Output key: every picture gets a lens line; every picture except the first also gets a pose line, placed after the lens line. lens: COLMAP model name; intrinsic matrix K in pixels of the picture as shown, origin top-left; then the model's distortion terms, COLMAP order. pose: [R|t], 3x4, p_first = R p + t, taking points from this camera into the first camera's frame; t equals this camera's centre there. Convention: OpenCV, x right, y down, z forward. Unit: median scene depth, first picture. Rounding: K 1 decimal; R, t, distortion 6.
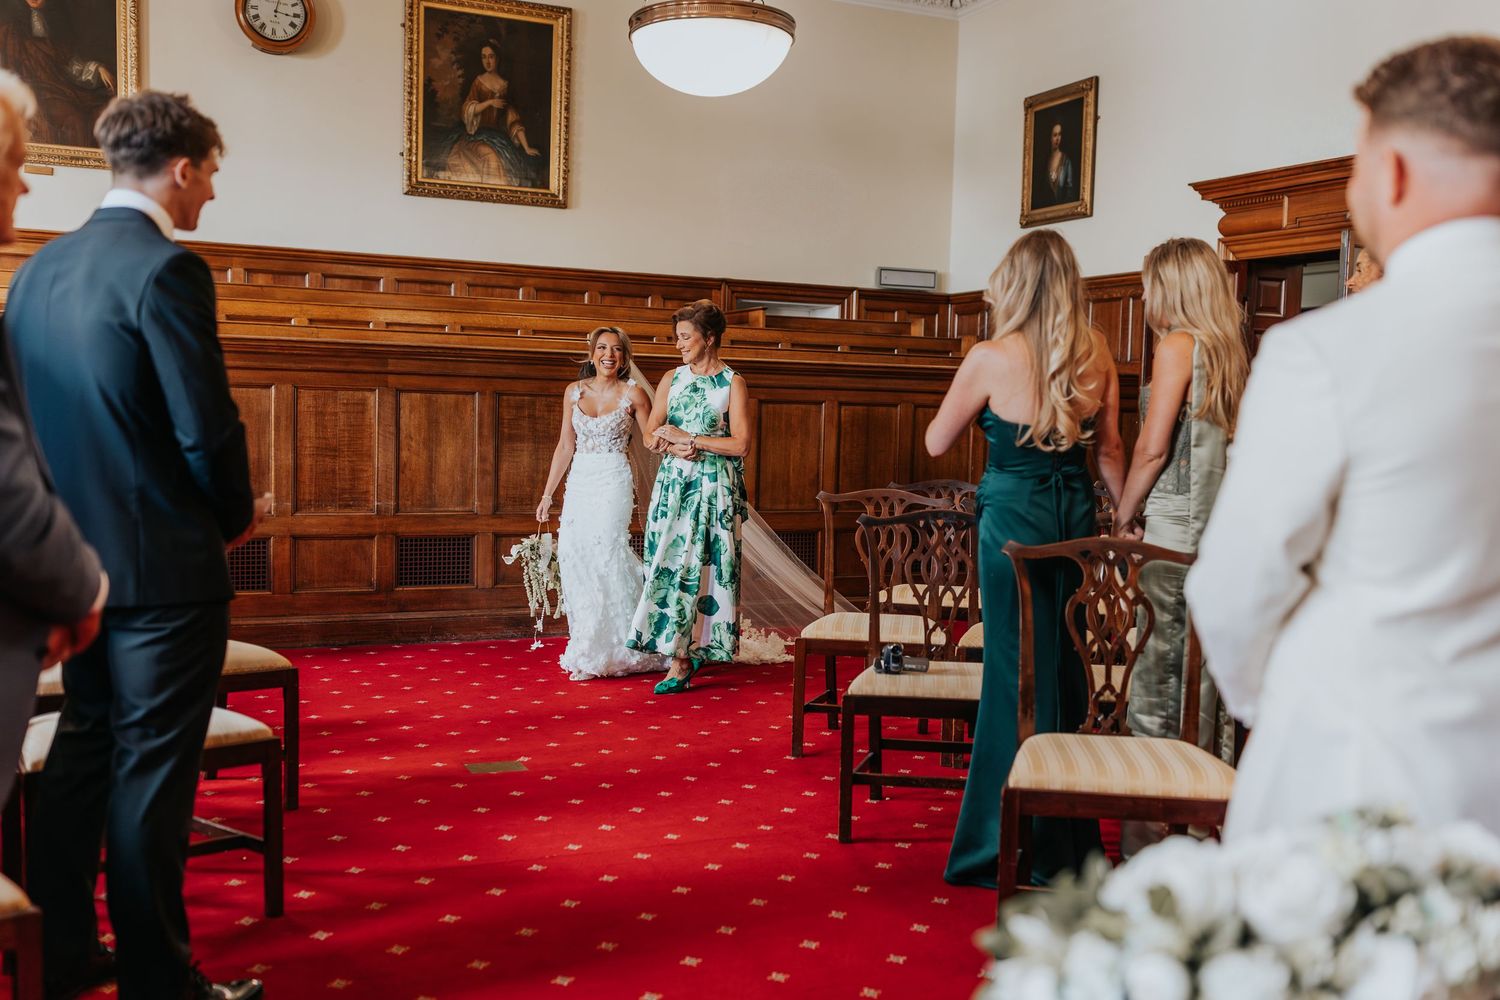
lens RADIAL K [[1430.9, 0, 728.8], [0, 1430.9, 489.0], [0, 0, 1]] dist [-0.001297, 0.000000]
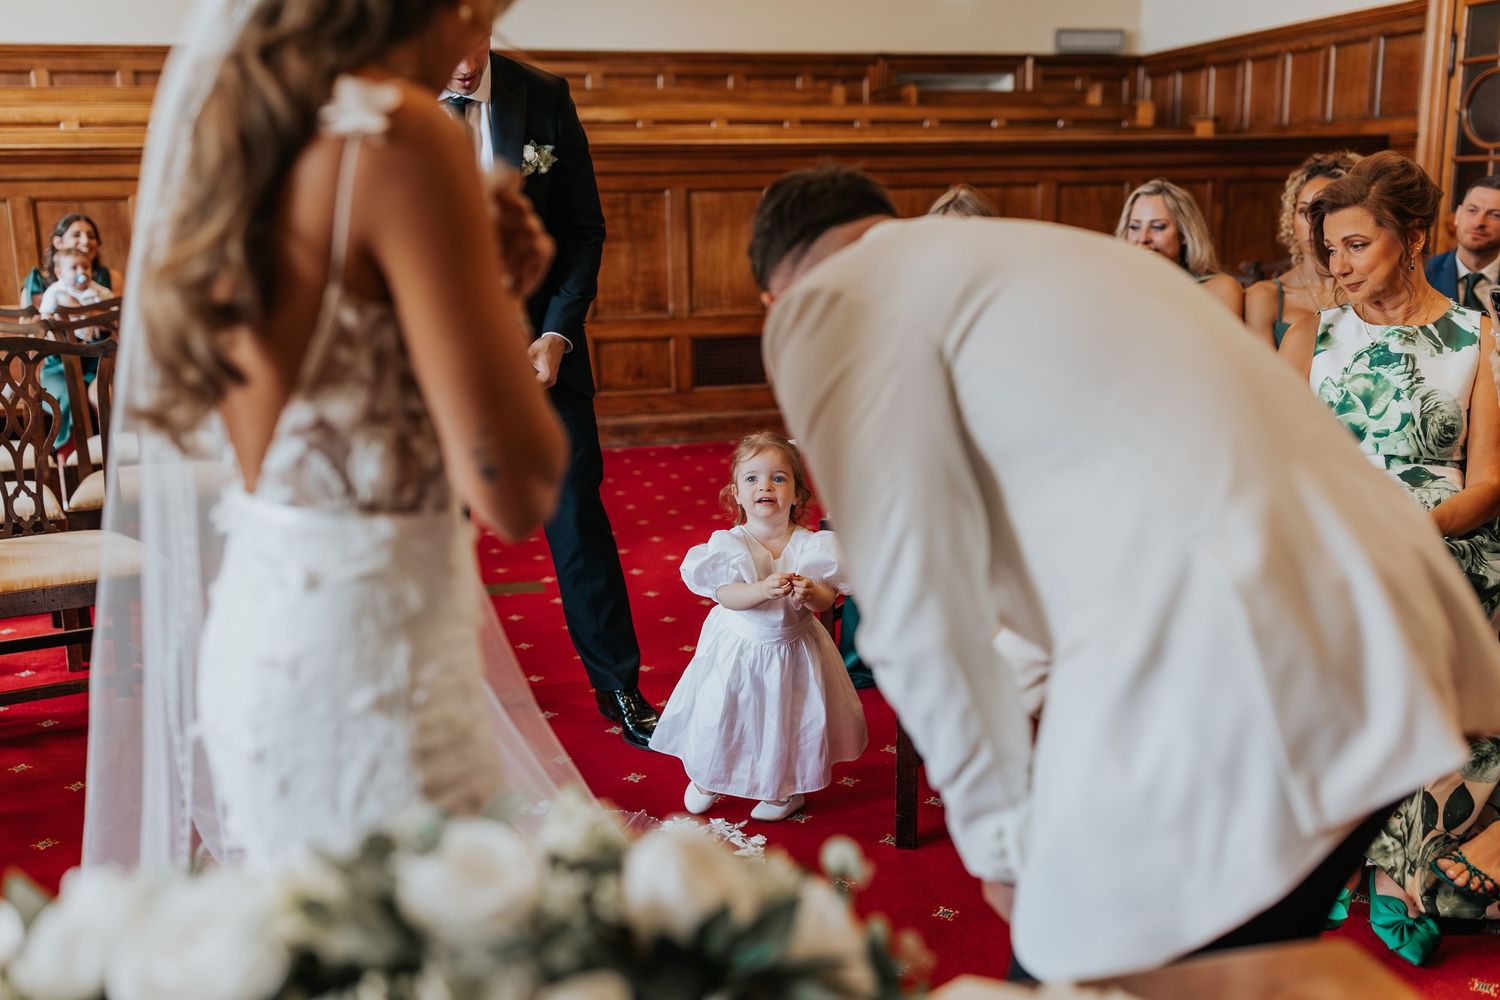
lens RADIAL K [[1430.9, 0, 795.0], [0, 1430.9, 481.1], [0, 0, 1]] dist [-0.001297, 0.000000]
pose [[0.980120, -0.001992, -0.198393, 0.127590], [0.029325, 0.990421, 0.134930, -0.000145], [0.196224, -0.138065, 0.970790, 0.060761]]
